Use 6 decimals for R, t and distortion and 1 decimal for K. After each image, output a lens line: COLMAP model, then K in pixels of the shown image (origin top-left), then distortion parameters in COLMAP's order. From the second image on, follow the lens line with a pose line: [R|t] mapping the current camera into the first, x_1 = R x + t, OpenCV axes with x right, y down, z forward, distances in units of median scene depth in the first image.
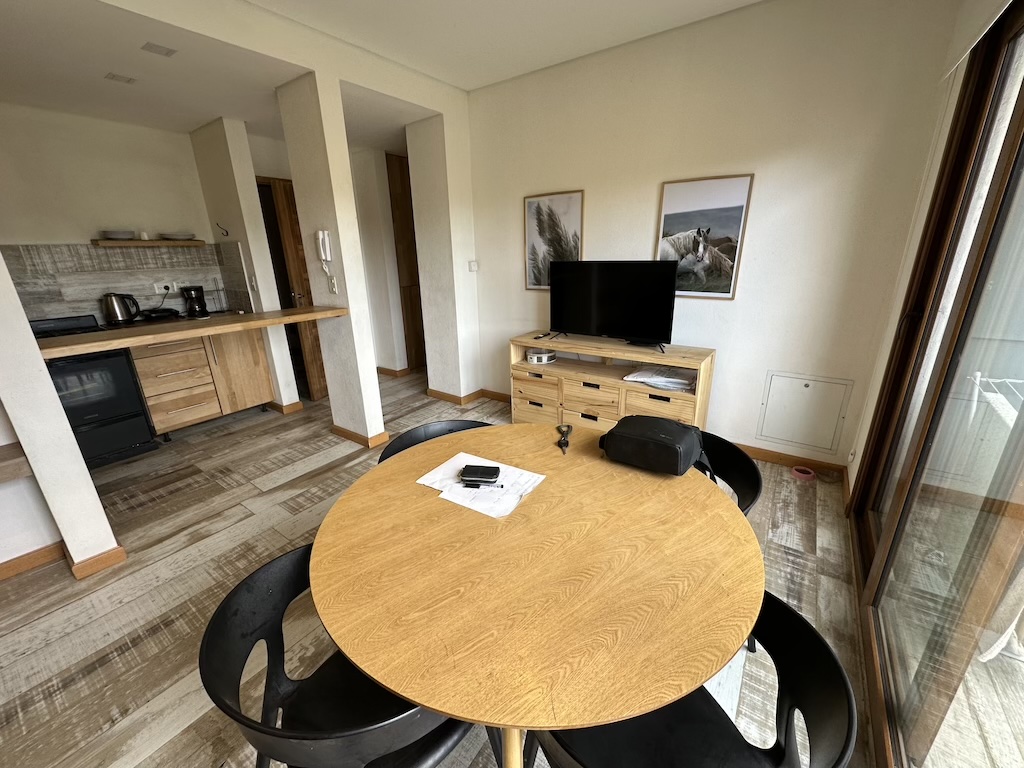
lens RADIAL K [[410.1, 0, 512.0], [0, 410.1, 384.0], [0, 0, 1]] dist [-0.002054, 0.000197]
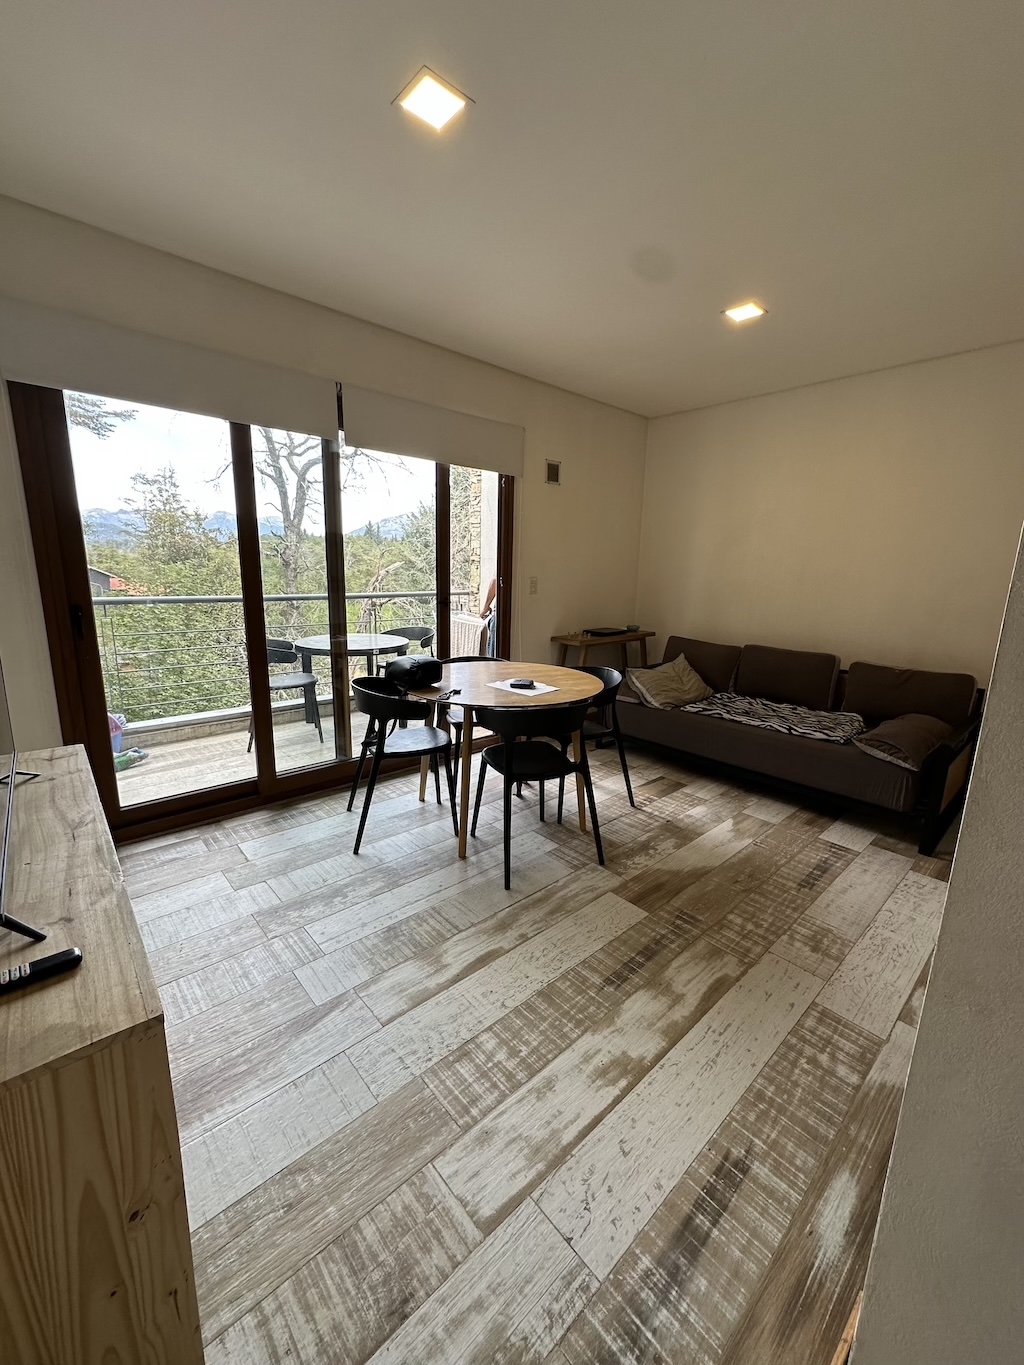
lens RADIAL K [[546.6, 0, 512.0], [0, 546.6, 682.5], [0, 0, 1]] dist [-0.002054, 0.000197]
pose [[-0.976436, -0.042621, 0.211556, -0.201639], [0.068633, 0.868076, 0.491664, -0.348595], [-0.204602, 0.494599, -0.844695, 1.143102]]
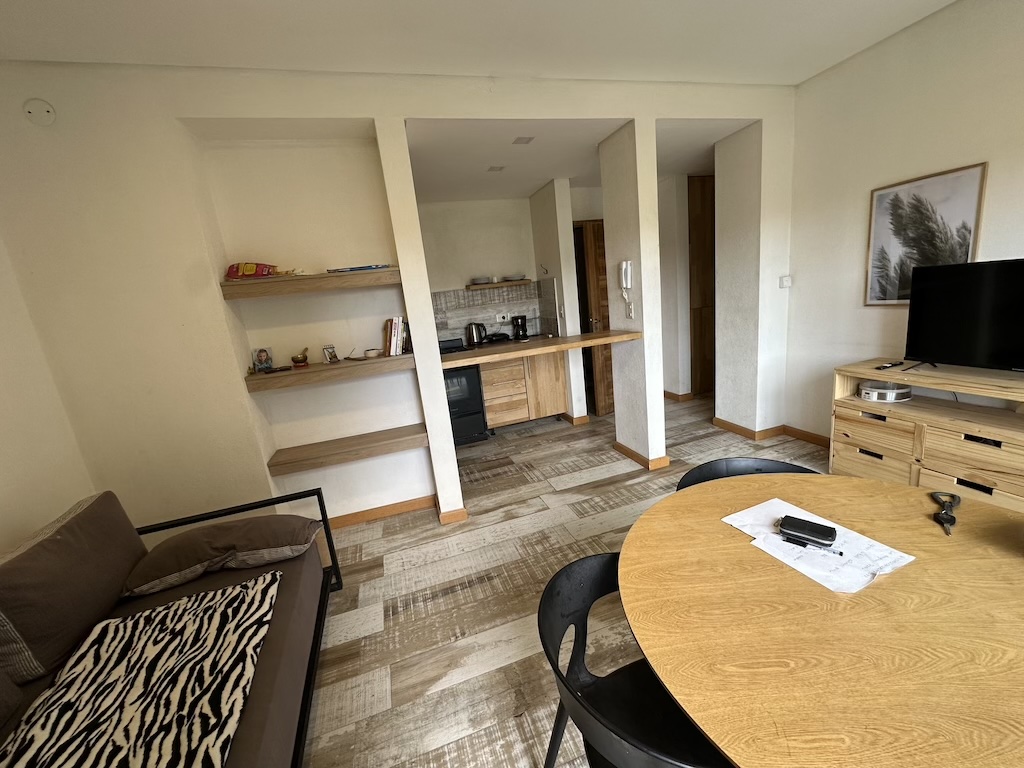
lens RADIAL K [[410.1, 0, 512.0], [0, 410.1, 384.0], [0, 0, 1]] dist [-0.002054, 0.000197]
pose [[0.799466, 0.065889, -0.597087, -0.031274], [-0.096758, 0.995112, -0.019743, -0.001126], [0.592867, 0.073557, 0.801934, -0.018560]]
